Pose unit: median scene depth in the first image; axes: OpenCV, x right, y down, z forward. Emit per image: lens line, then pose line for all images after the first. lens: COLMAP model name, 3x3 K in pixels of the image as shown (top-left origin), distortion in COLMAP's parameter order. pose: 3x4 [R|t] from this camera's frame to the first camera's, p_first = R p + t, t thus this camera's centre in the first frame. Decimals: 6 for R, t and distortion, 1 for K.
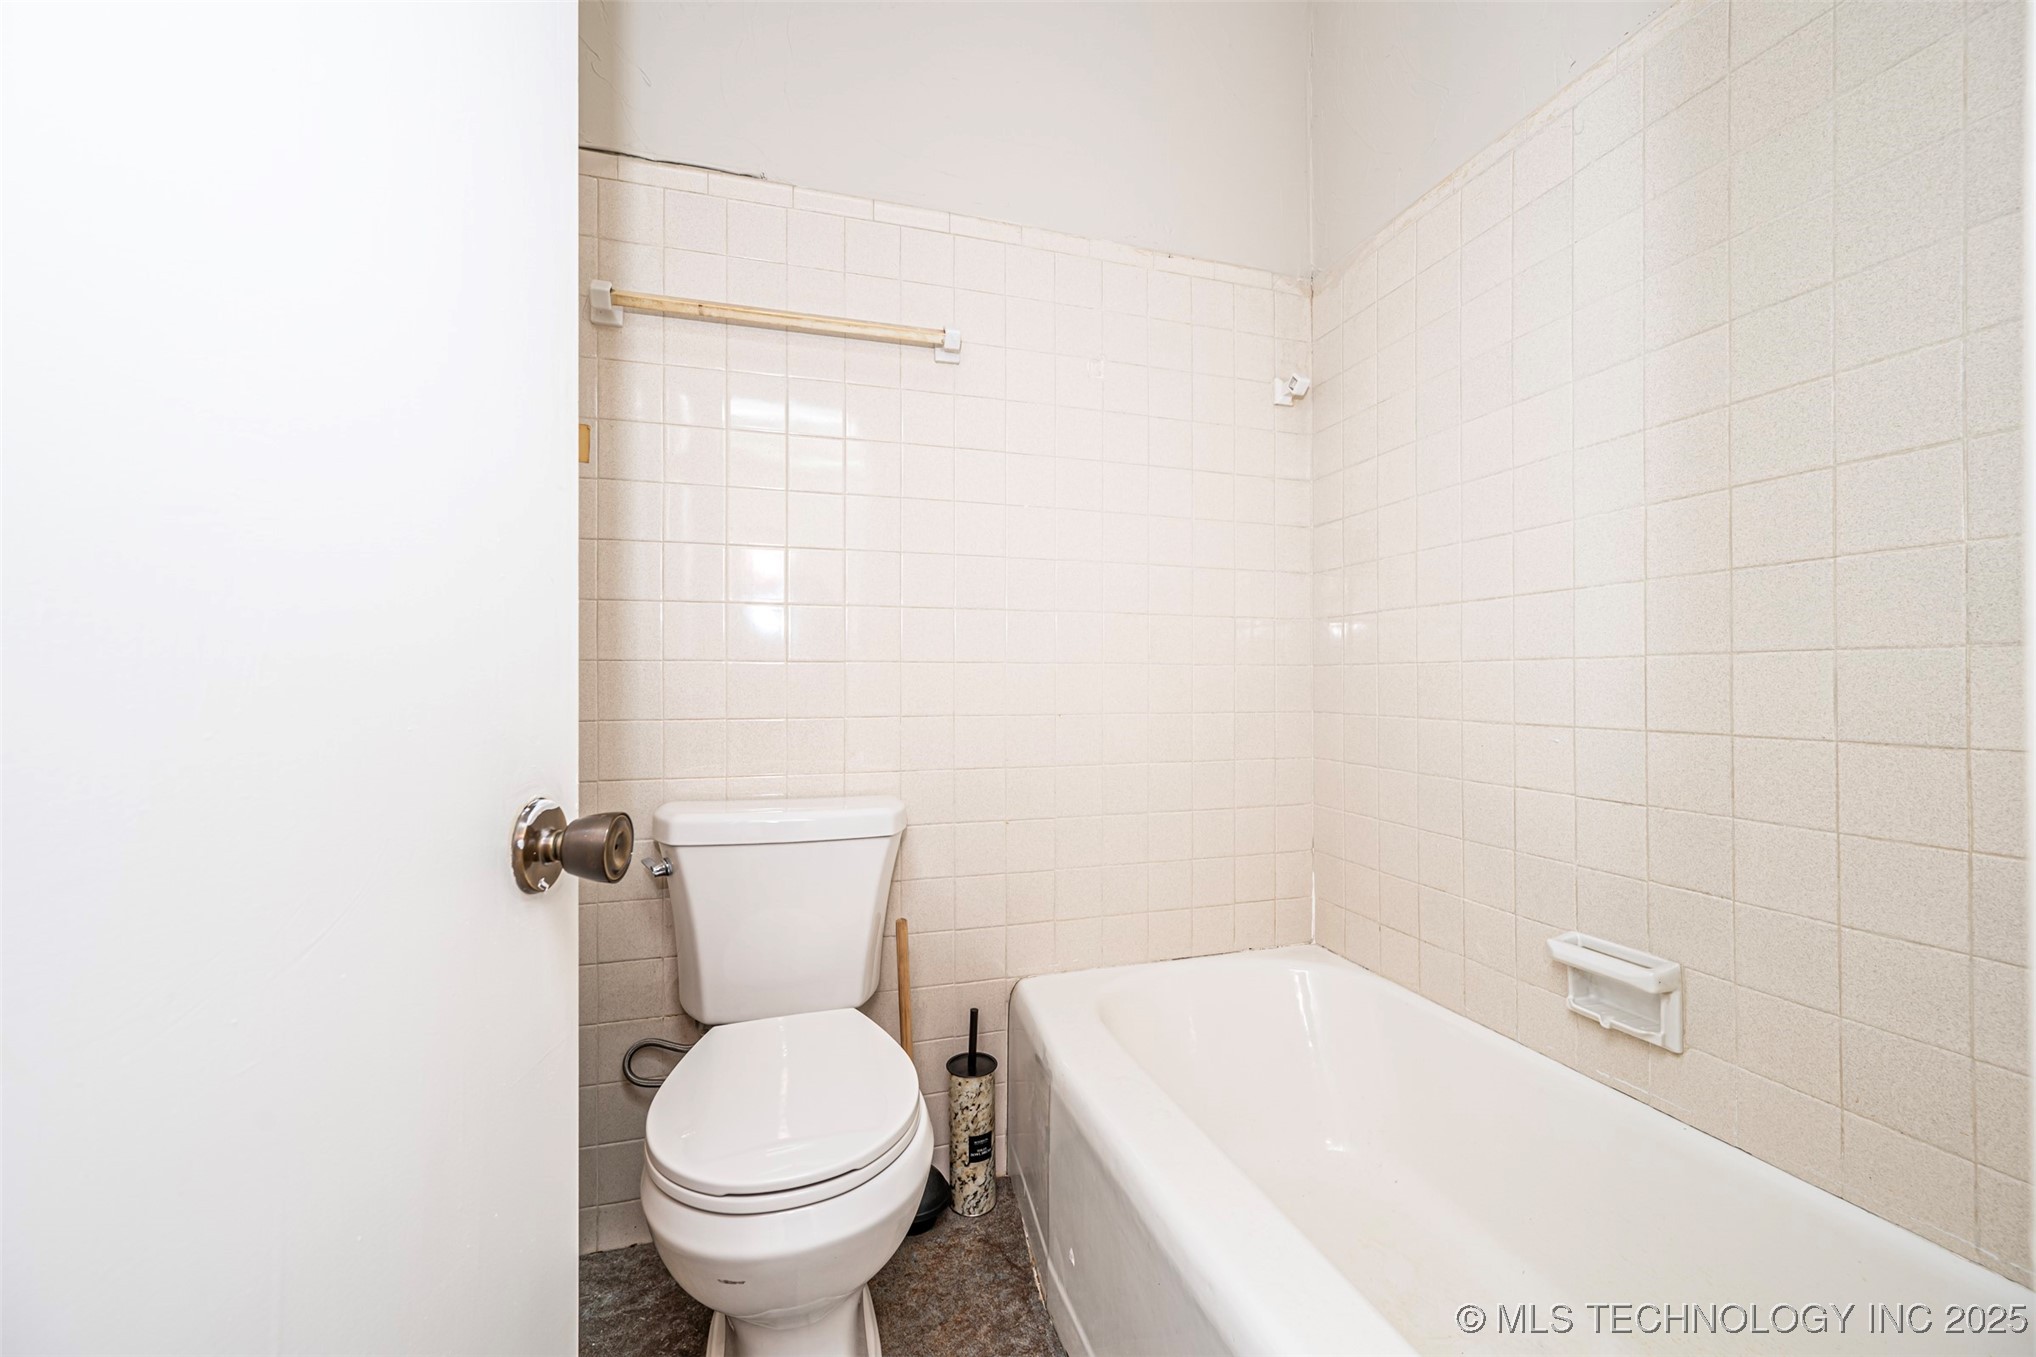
lens RADIAL K [[796.7, 0, 1010.9], [0, 796.7, 676.9], [0, 0, 1]] dist [0.000611, 0.000007]
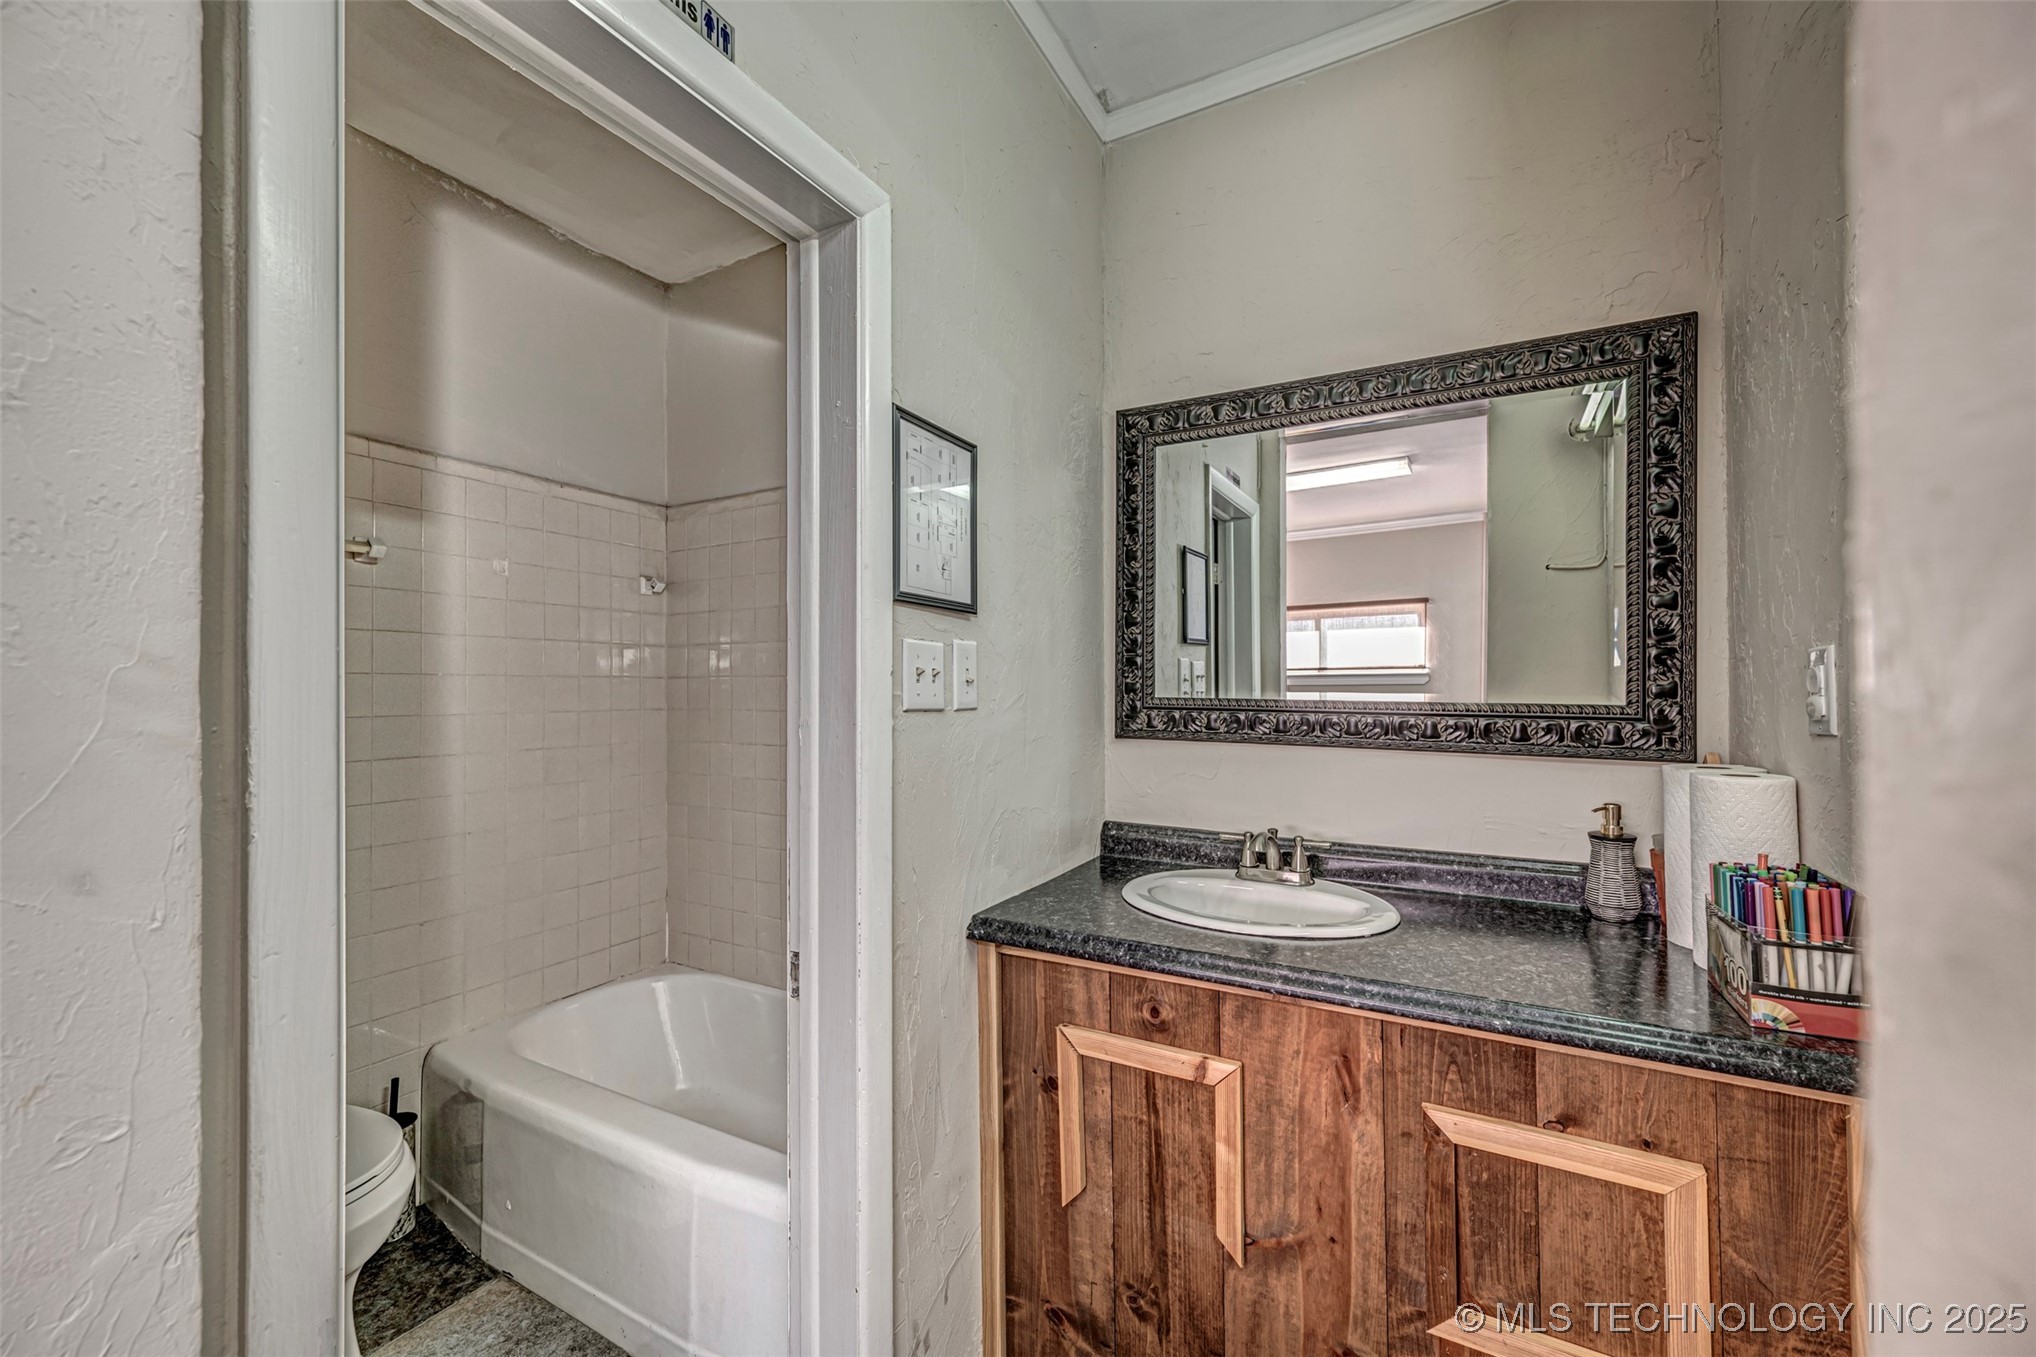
lens RADIAL K [[796.7, 0, 1012.0], [0, 796.7, 682.4], [0, 0, 1]] dist [0.000611, 0.000007]
pose [[0.714064, 0.005309, 0.700061, -0.234641], [0.006103, 0.999886, -0.013807, -0.185513], [-0.700054, 0.014132, 0.713950, -0.592155]]
